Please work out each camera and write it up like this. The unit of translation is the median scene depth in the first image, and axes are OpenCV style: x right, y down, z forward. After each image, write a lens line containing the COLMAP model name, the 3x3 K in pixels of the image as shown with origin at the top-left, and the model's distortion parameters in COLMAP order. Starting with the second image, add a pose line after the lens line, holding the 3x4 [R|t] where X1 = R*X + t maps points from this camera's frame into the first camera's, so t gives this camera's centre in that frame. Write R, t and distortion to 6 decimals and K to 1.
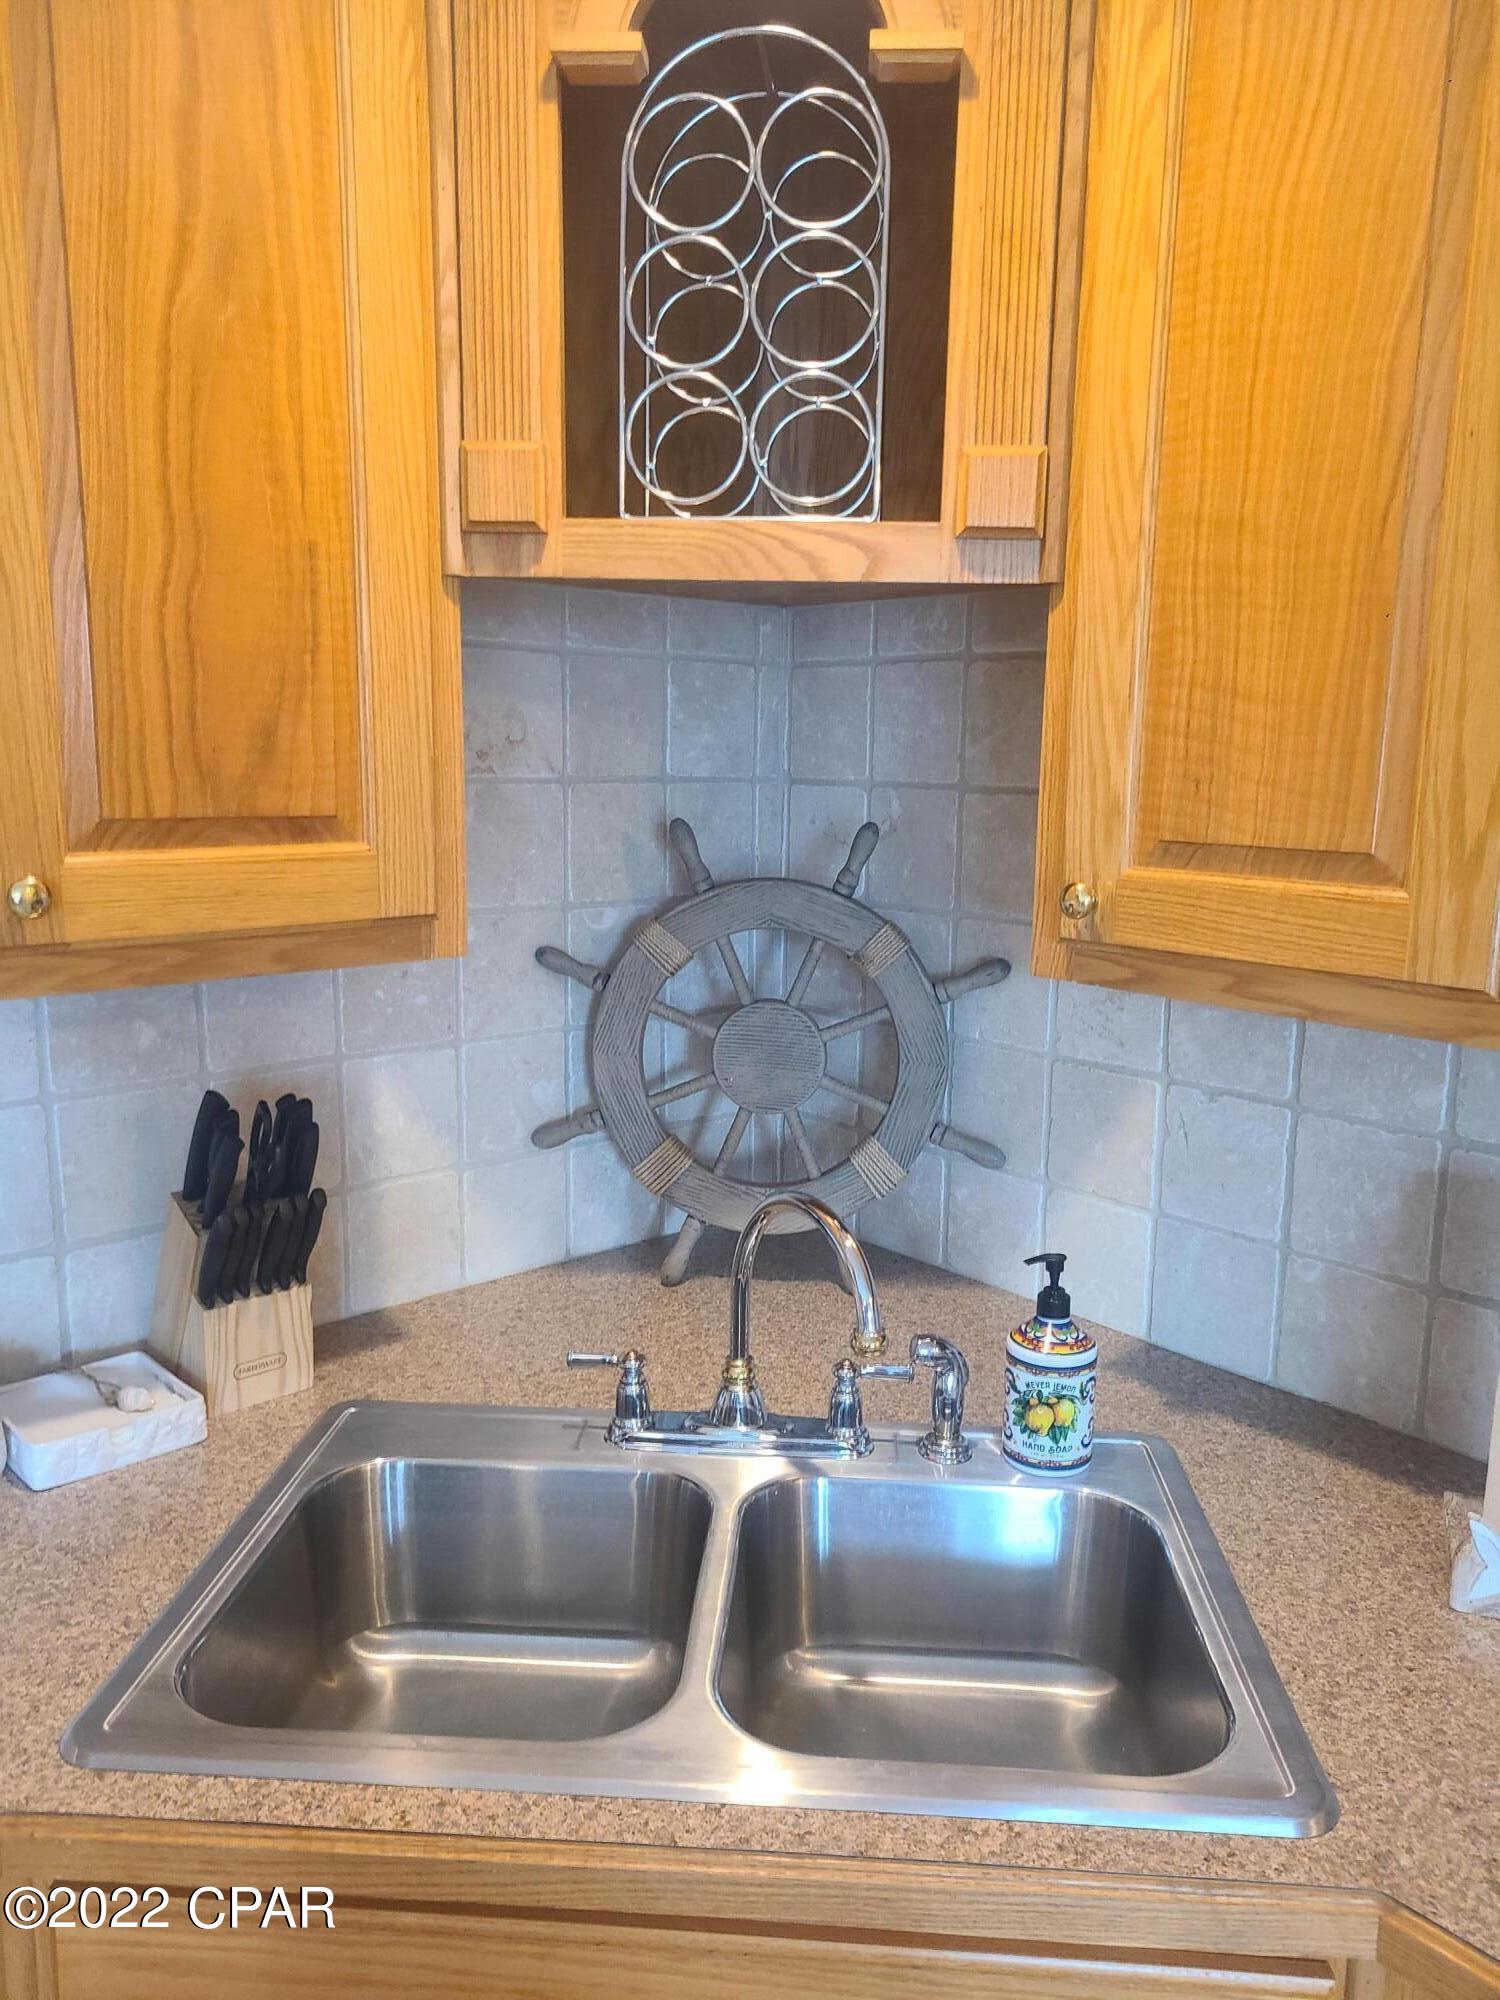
lens RADIAL K [[1501.5, 0, 752.8], [0, 1501.5, 1013.8], [0, 0, 1]] dist [0.038565, -0.021034]
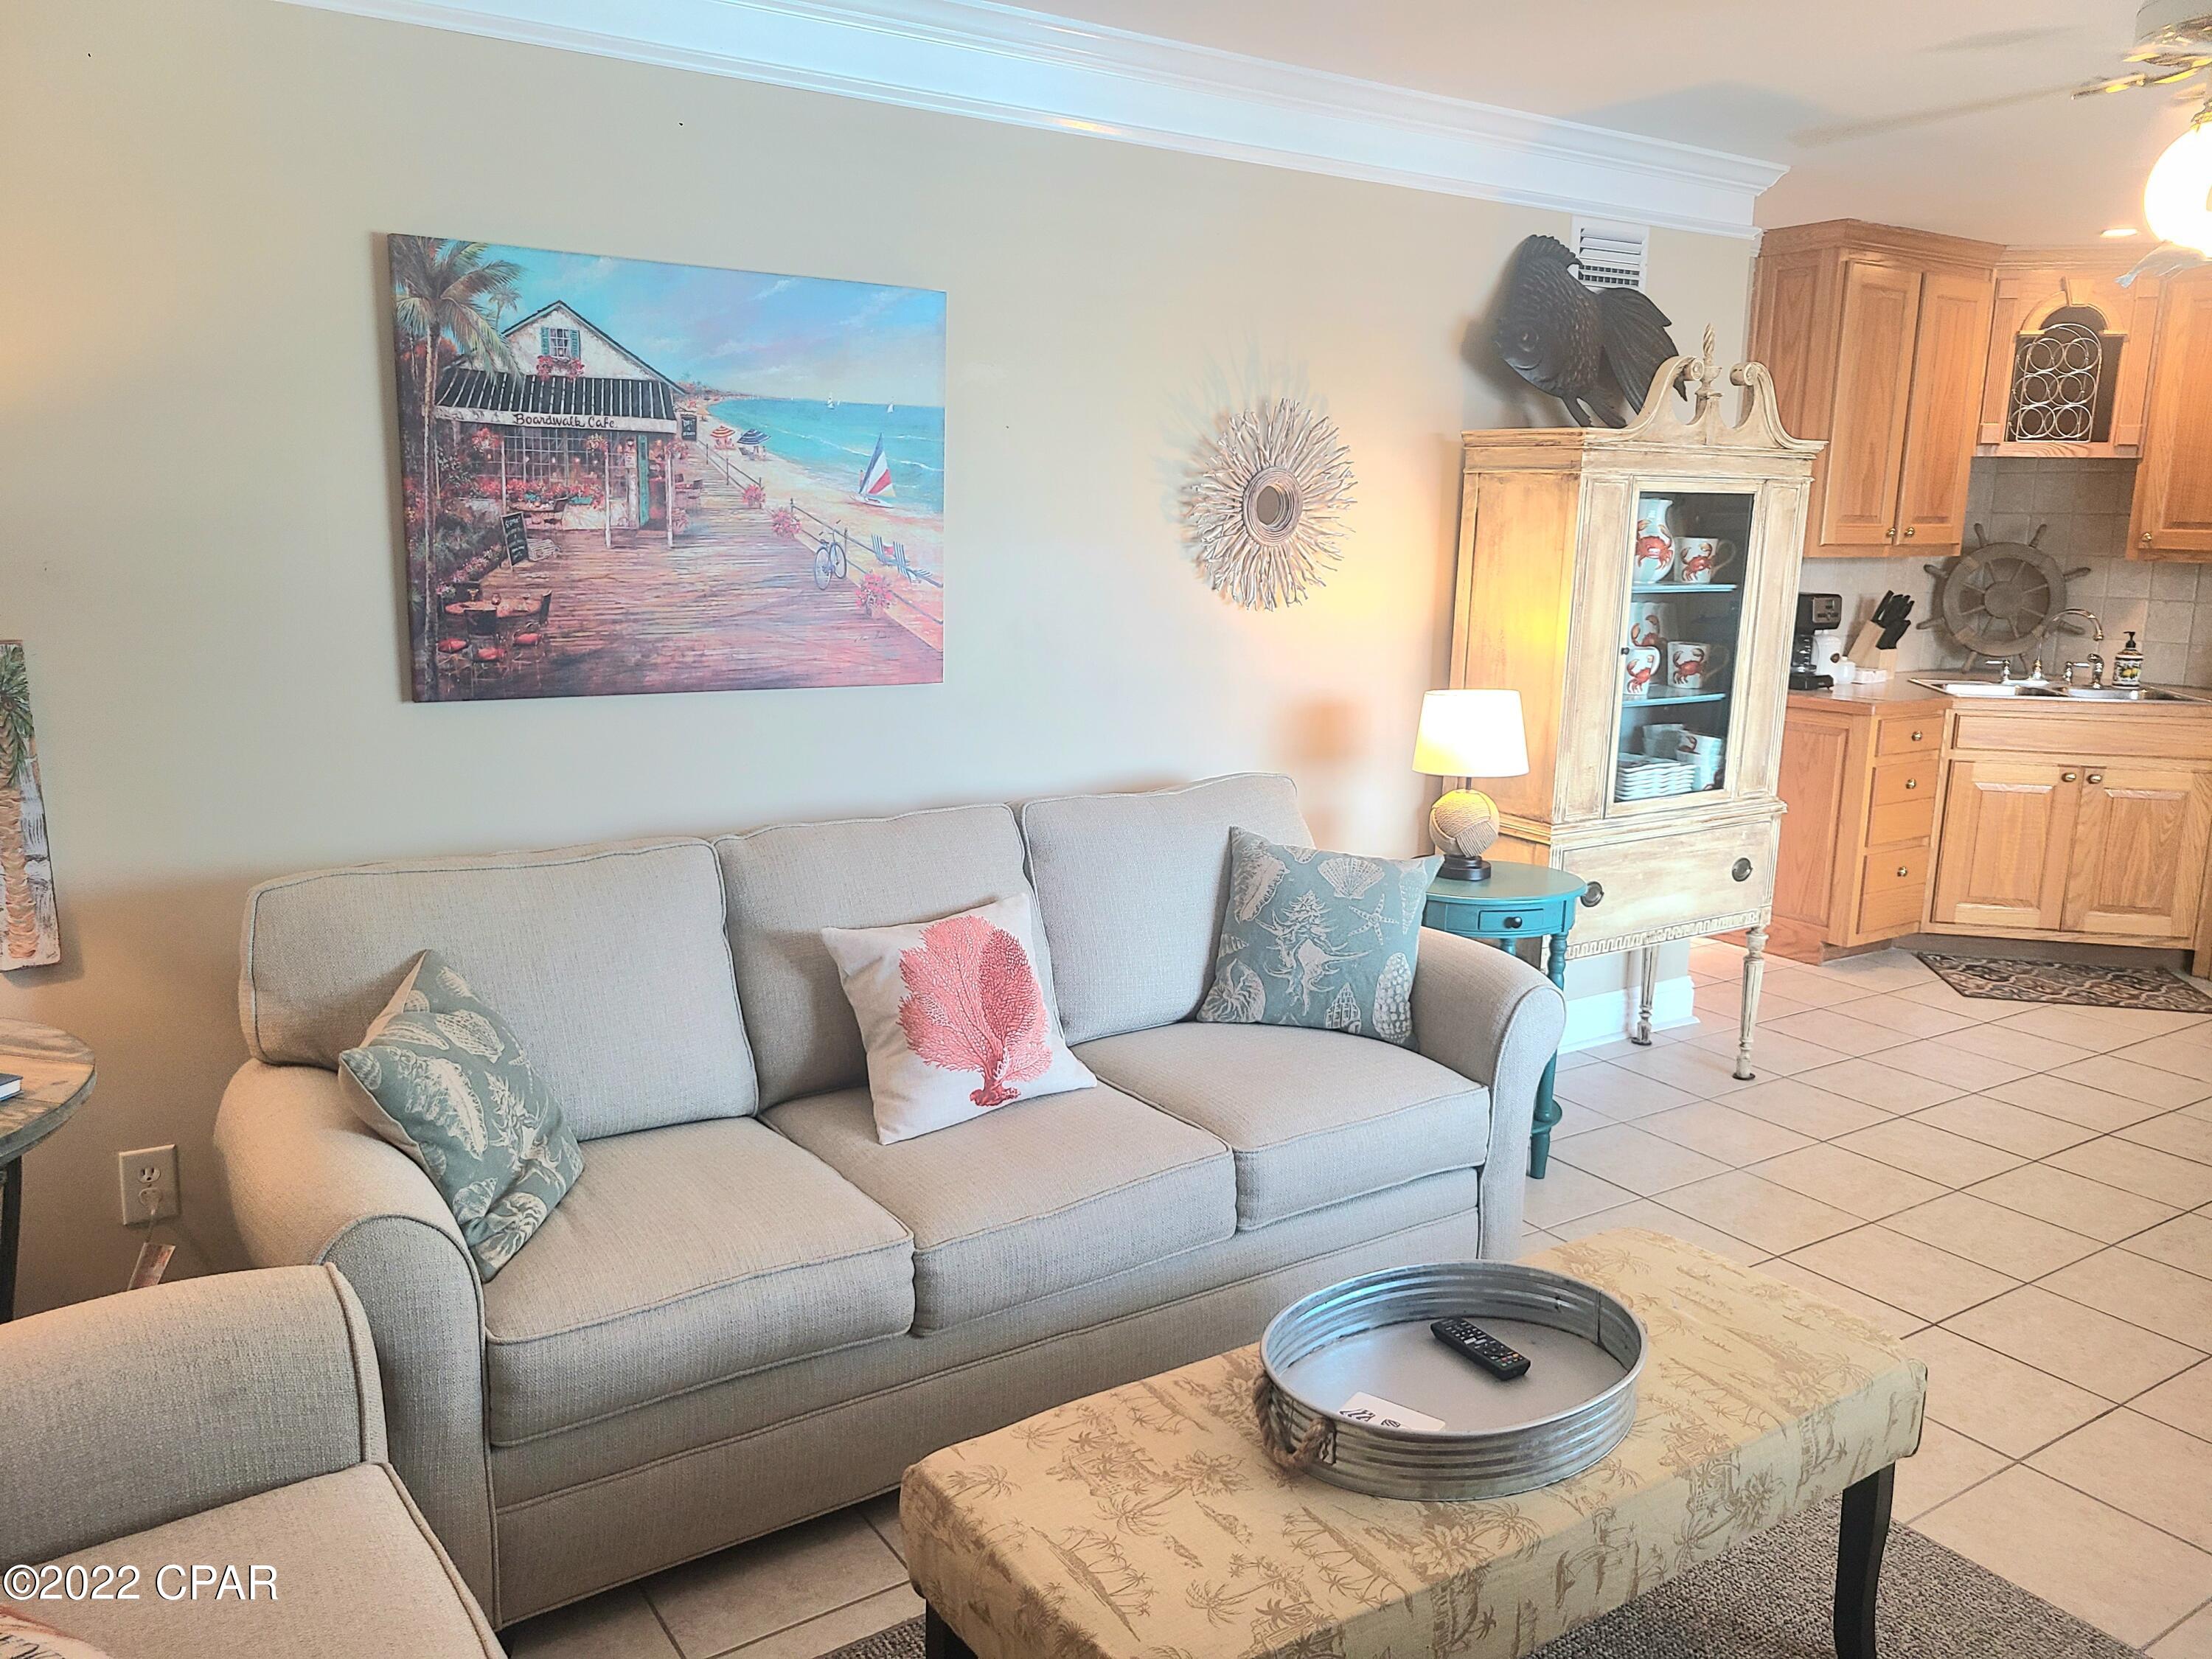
lens RADIAL K [[1658.9, 0, 1100.3], [0, 1658.9, 824.5], [0, 0, 1]] dist [0.043104, -0.028409]
pose [[0.990947, 0.025481, -0.131815, -1.847753], [-0.024412, 0.999655, 0.009717, 0.679959], [0.132017, -0.006411, 0.991227, -3.633127]]
